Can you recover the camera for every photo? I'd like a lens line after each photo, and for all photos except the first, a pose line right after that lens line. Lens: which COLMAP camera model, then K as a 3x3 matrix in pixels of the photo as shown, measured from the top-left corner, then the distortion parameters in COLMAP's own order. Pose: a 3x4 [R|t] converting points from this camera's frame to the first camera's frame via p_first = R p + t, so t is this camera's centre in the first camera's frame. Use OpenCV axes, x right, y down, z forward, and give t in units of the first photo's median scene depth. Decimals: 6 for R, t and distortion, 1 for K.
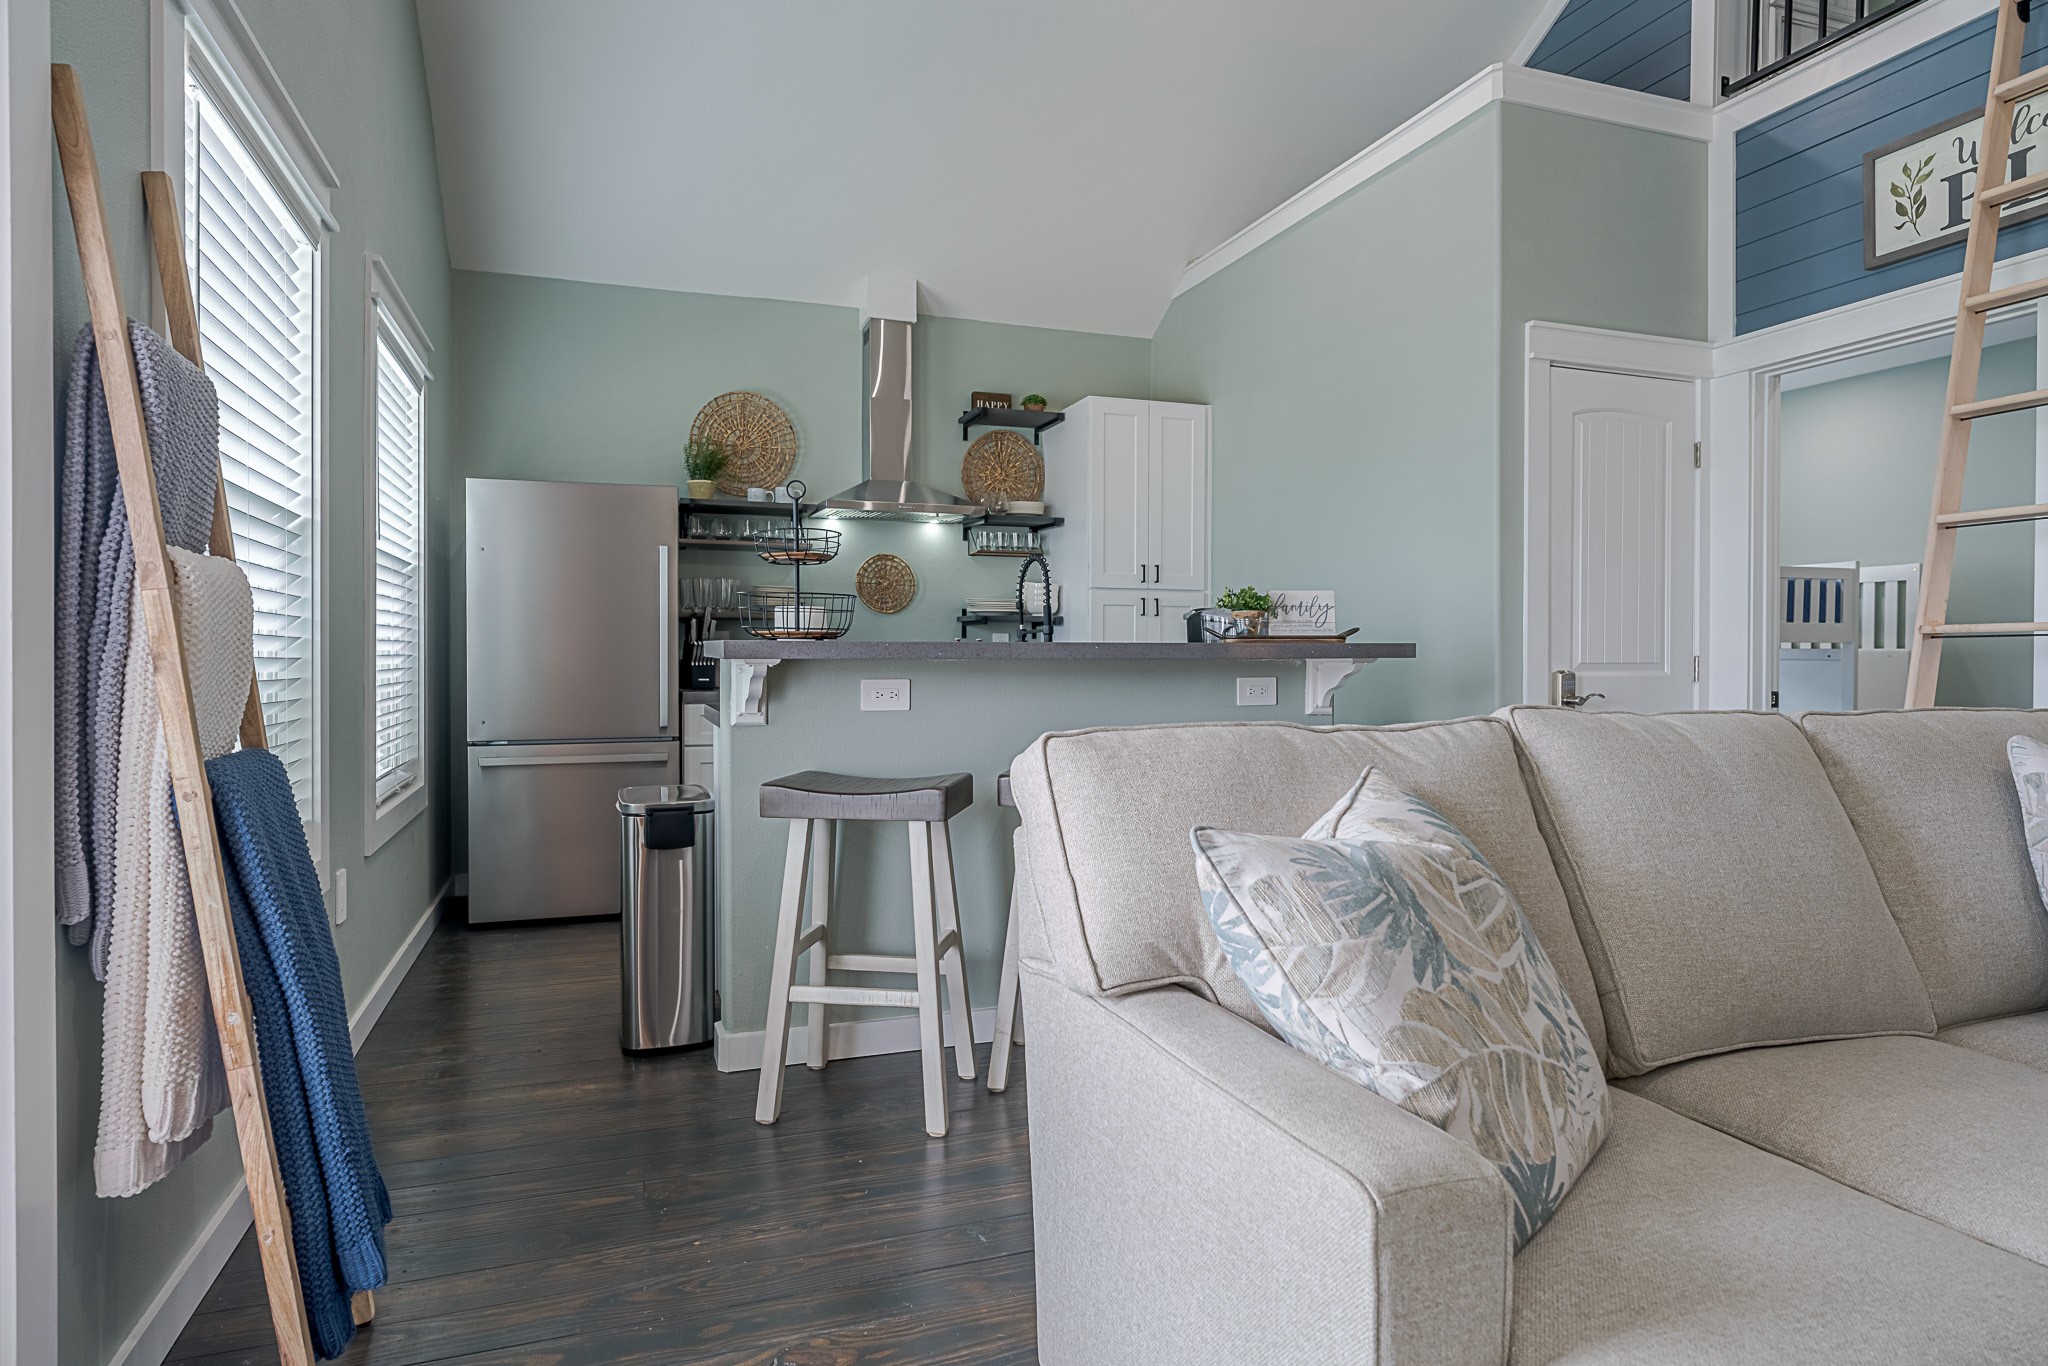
lens RADIAL K [[1177.9, 0, 1018.4], [0, 1177.9, 668.9], [0, 0, 1]] dist [0.020284, -0.000455]
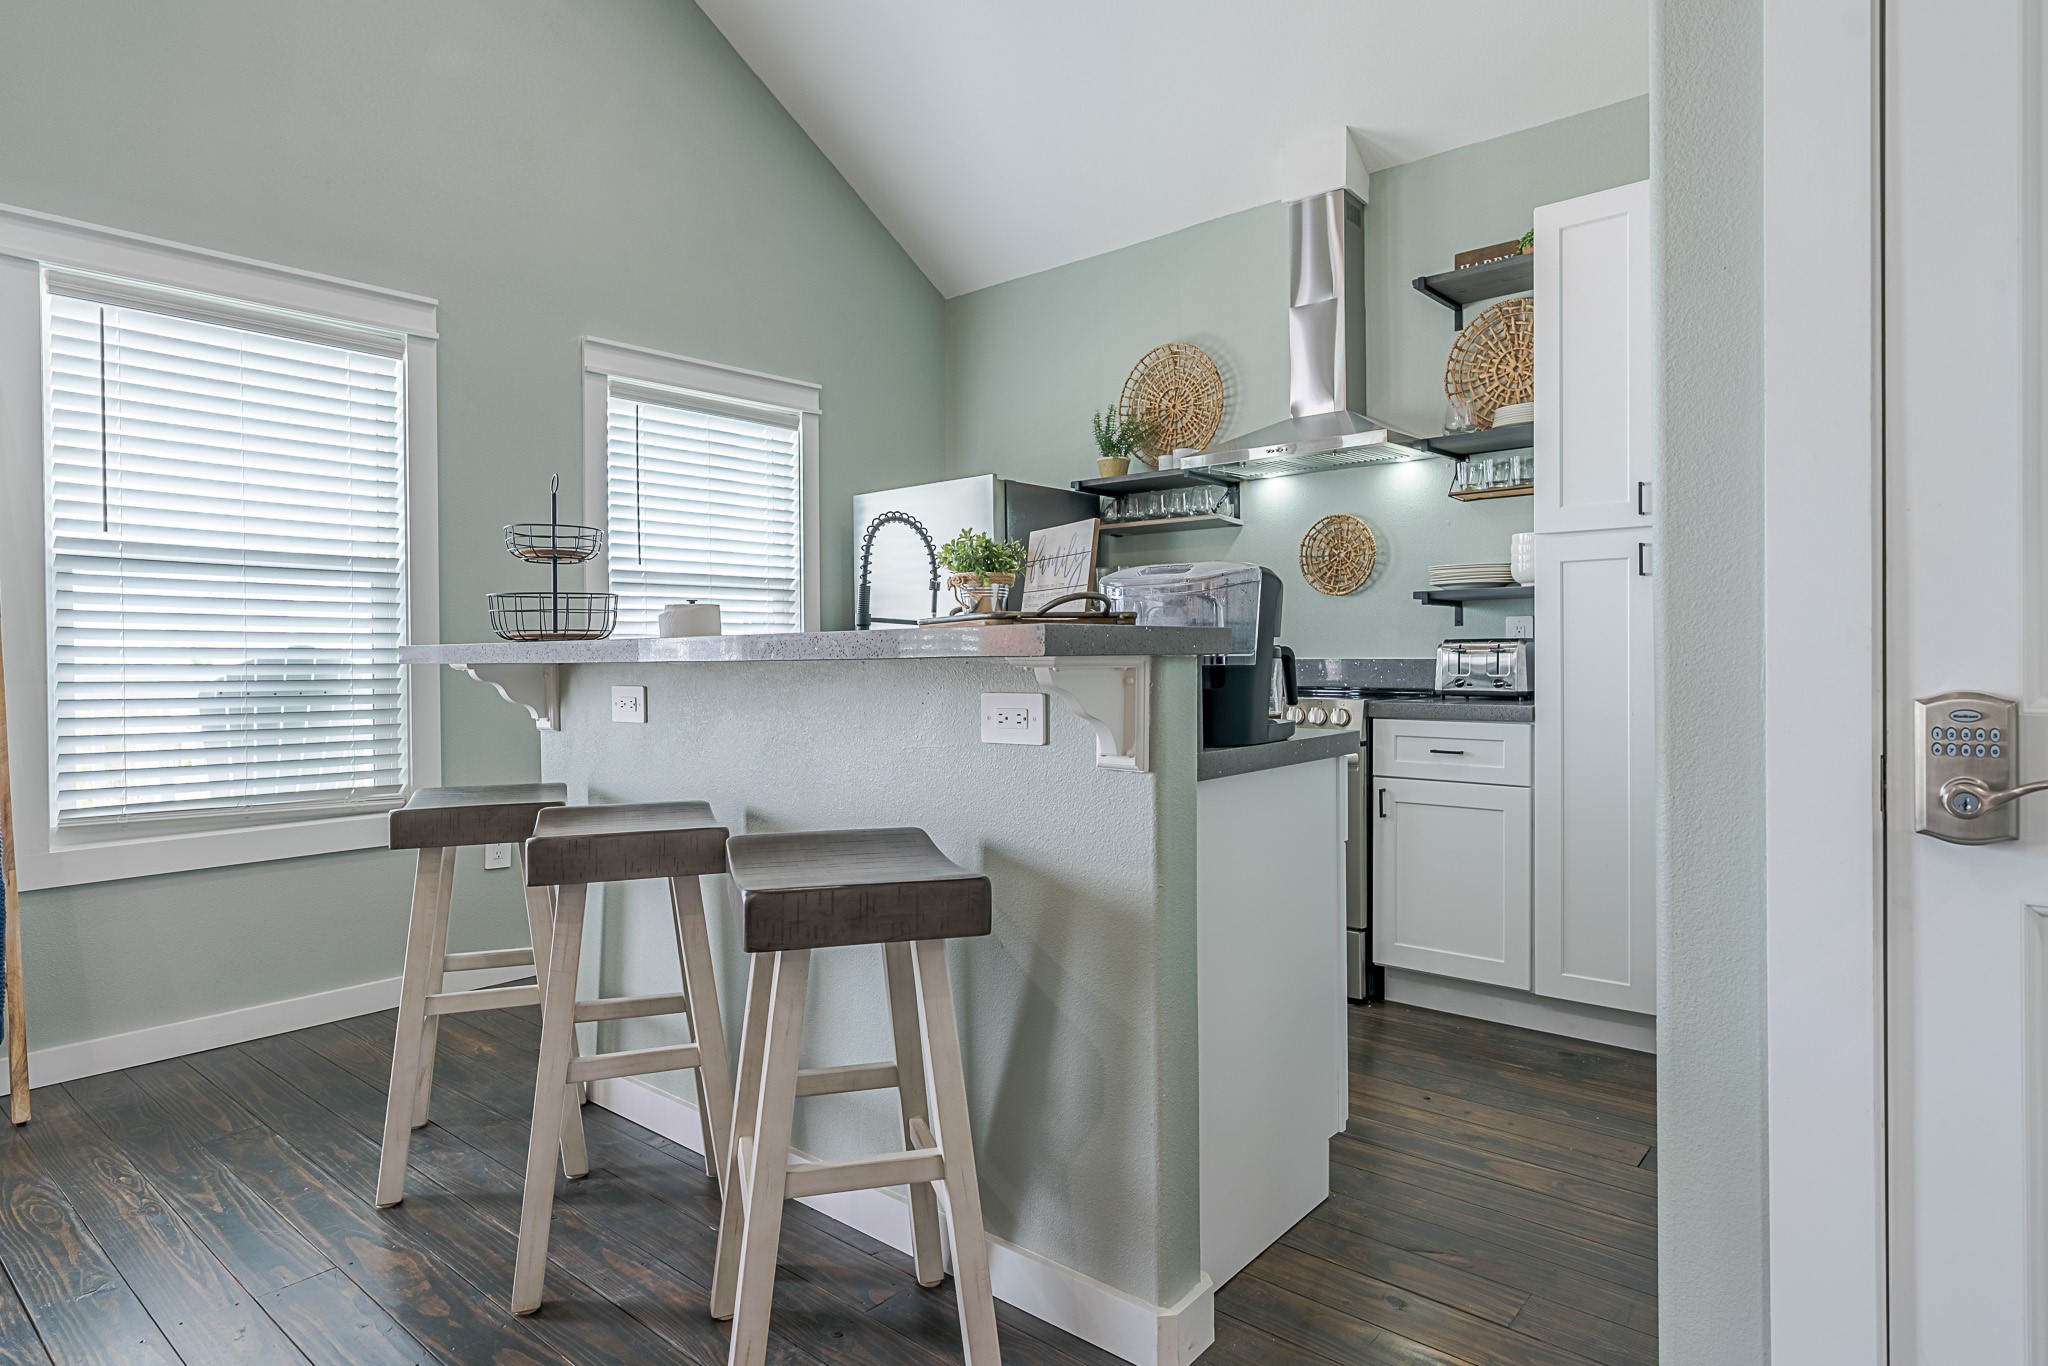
lens RADIAL K [[1153.9, 0, 1024.0], [0, 1153.9, 683.0], [0, 0, 1]] dist [-0.025947, -0.001027]
pose [[0.488646, 0.014264, -0.872365, 0.436172], [0.000771, 0.999859, 0.016781, -0.004101], [0.872482, -0.008872, 0.488567, 0.489748]]
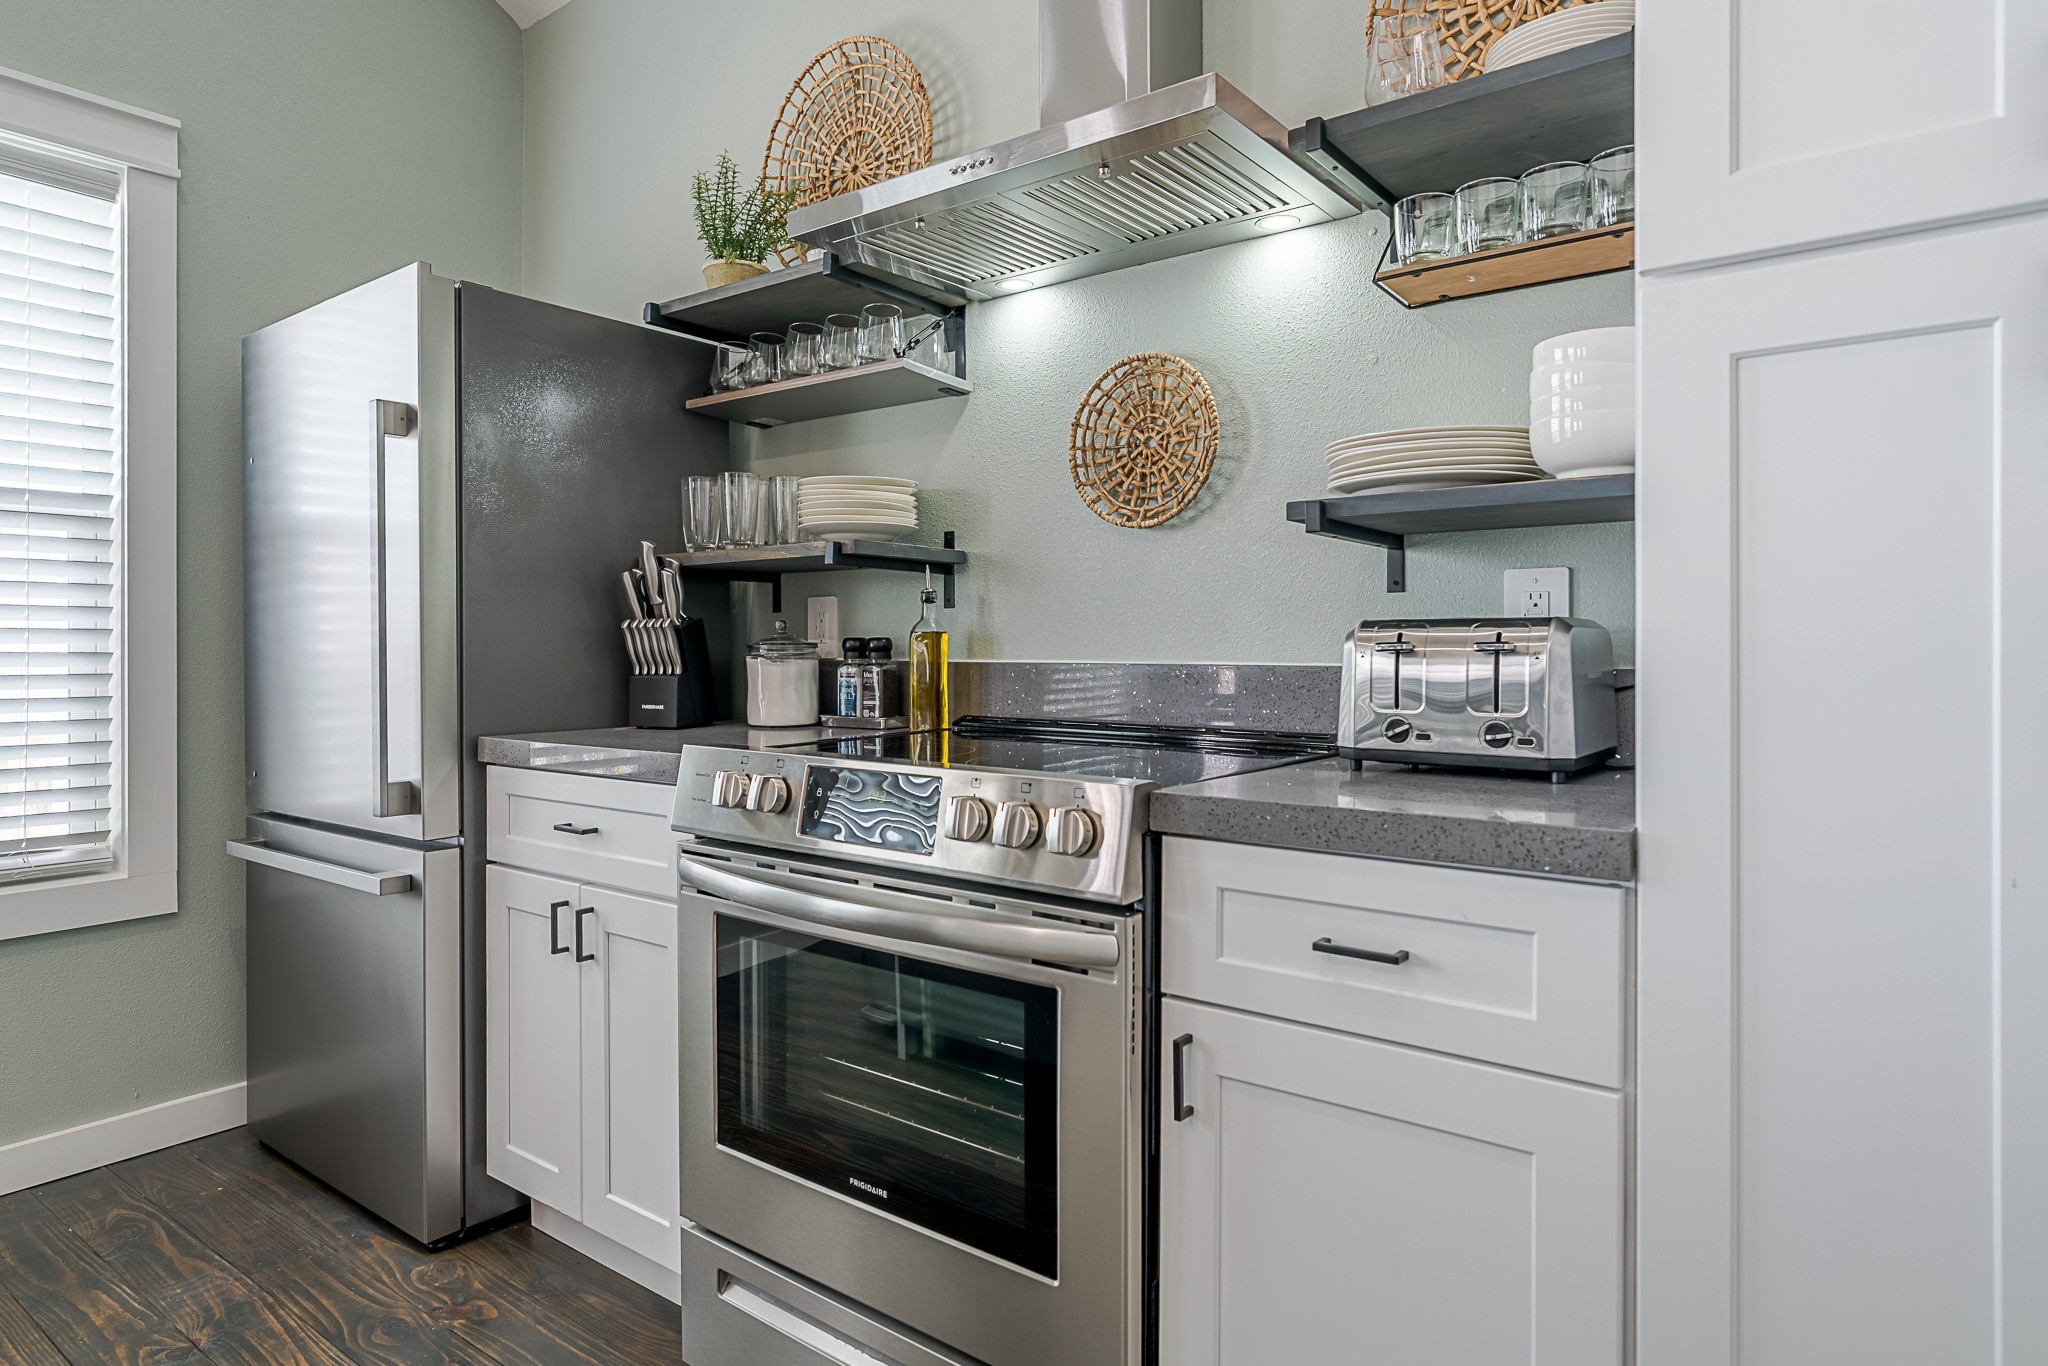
lens RADIAL K [[1165.3, 0, 1032.1], [0, 1165.3, 657.2], [0, 0, 1]] dist [-0.001846, 0.031027]
pose [[0.538135, 0.006251, -0.842836, 0.165057], [-0.004098, 0.999980, 0.004799, -0.010123], [0.842849, 0.000871, 0.538149, 0.813029]]
